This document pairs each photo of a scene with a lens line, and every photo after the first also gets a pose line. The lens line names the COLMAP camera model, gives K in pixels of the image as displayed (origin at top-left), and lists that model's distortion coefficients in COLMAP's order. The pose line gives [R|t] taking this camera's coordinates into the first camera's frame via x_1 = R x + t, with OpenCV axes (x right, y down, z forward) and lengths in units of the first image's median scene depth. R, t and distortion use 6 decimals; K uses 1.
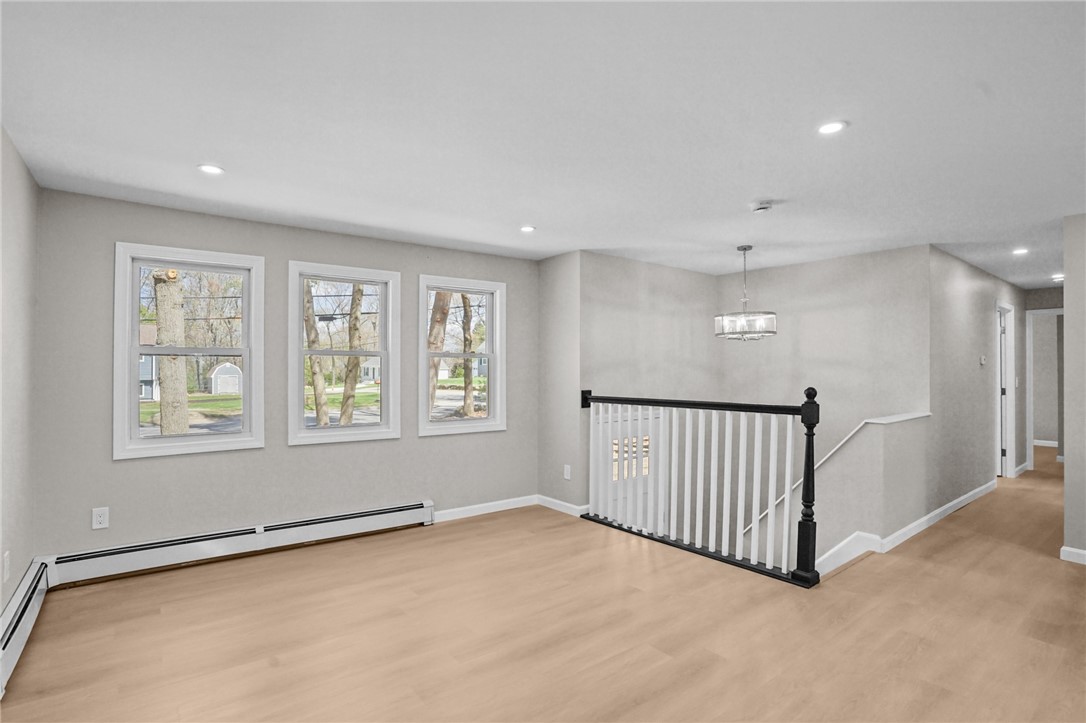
lens RADIAL K [[537.7, 0, 539.0], [0, 537.7, 363.1], [0, 0, 1]] dist [-0.076882, 0.036632]
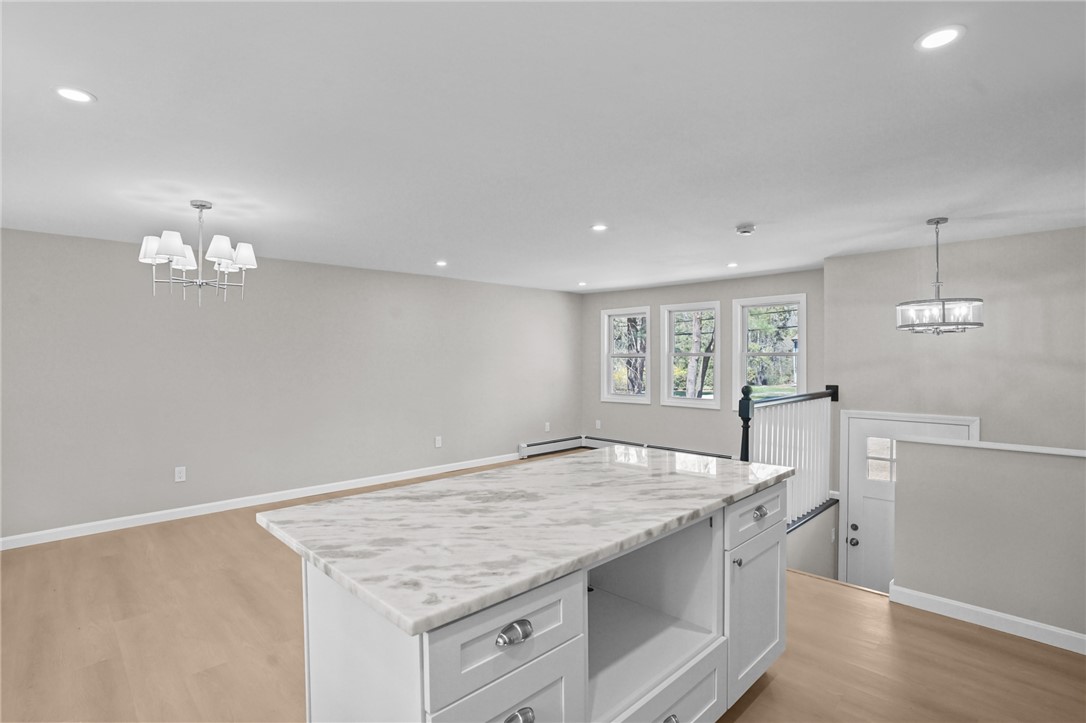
lens RADIAL K [[535.1, 0, 539.8], [0, 535.1, 360.0], [0, 0, 1]] dist [-0.080969, 0.038997]
pose [[0.115991, 0.002665, -0.993247, 1.165861], [0.013086, 0.999906, 0.004211, -0.014408], [0.993164, -0.013486, 0.115945, 0.313770]]
